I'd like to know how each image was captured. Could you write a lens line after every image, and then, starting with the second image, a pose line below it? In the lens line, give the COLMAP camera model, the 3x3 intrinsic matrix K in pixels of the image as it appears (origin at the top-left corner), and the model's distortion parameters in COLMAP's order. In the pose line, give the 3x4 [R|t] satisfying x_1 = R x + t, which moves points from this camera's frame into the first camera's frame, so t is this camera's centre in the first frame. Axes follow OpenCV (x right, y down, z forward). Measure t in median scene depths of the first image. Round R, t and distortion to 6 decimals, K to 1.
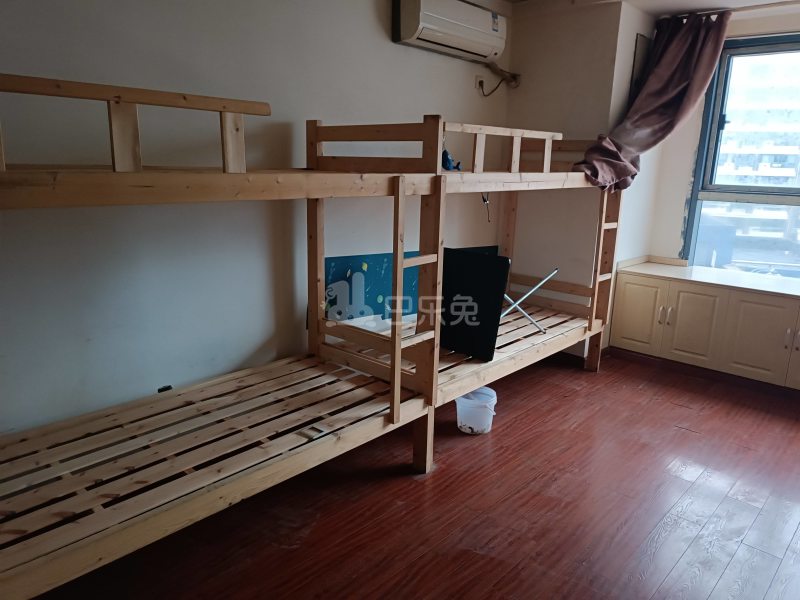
lens RADIAL K [[586.8, 0, 402.8], [0, 586.8, 296.2], [0, 0, 1]] dist [0.025898, -0.008807]
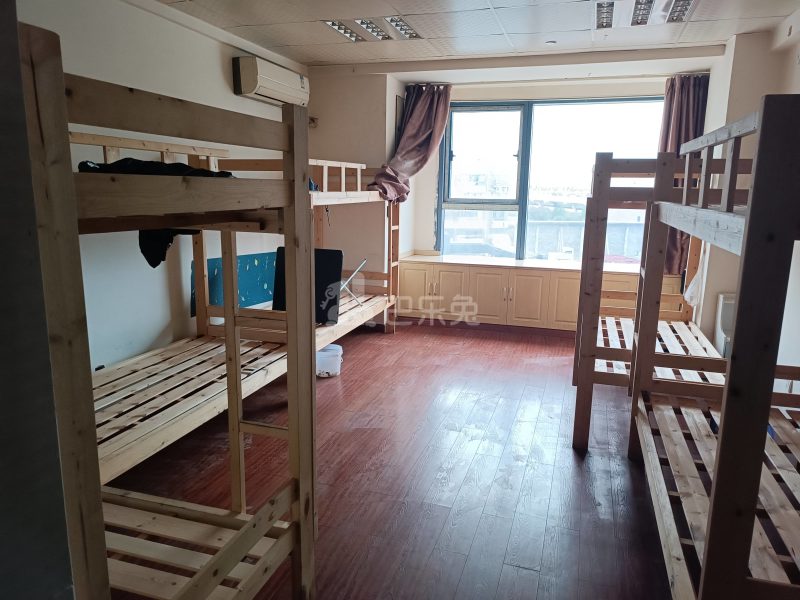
lens RADIAL K [[586.8, 0, 399.7], [0, 586.8, 302.3], [0, 0, 1]] dist [0.025898, -0.008807]
pose [[0.905923, -0.094319, 0.412804, -0.265600], [0.103849, 0.994593, -0.000653, 0.068531], [-0.410510, 0.043461, 0.910820, -0.324909]]
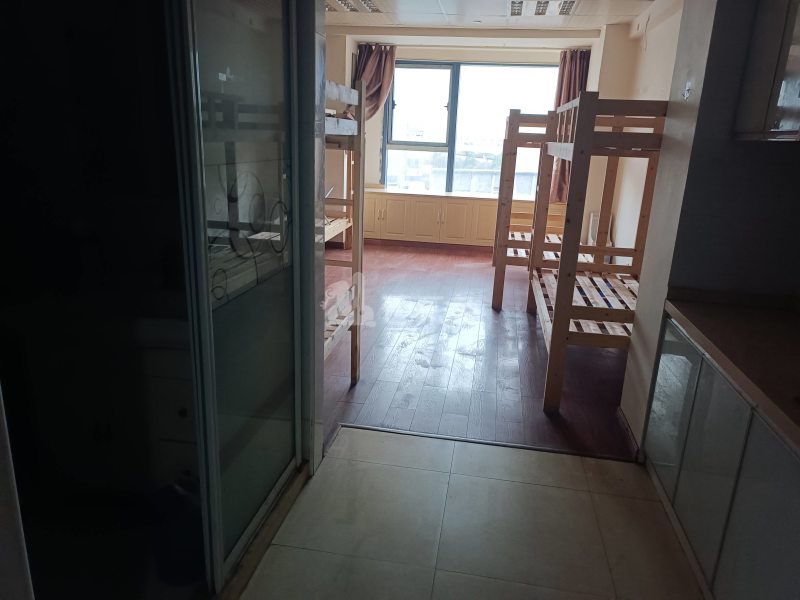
lens RADIAL K [[586.8, 0, 398.7], [0, 586.8, 299.6], [0, 0, 1]] dist [0.025898, -0.008807]
pose [[0.836919, -0.140165, 0.529076, -0.582255], [0.104803, 0.989806, 0.096440, 0.145887], [-0.537200, -0.025264, 0.843077, -0.643448]]
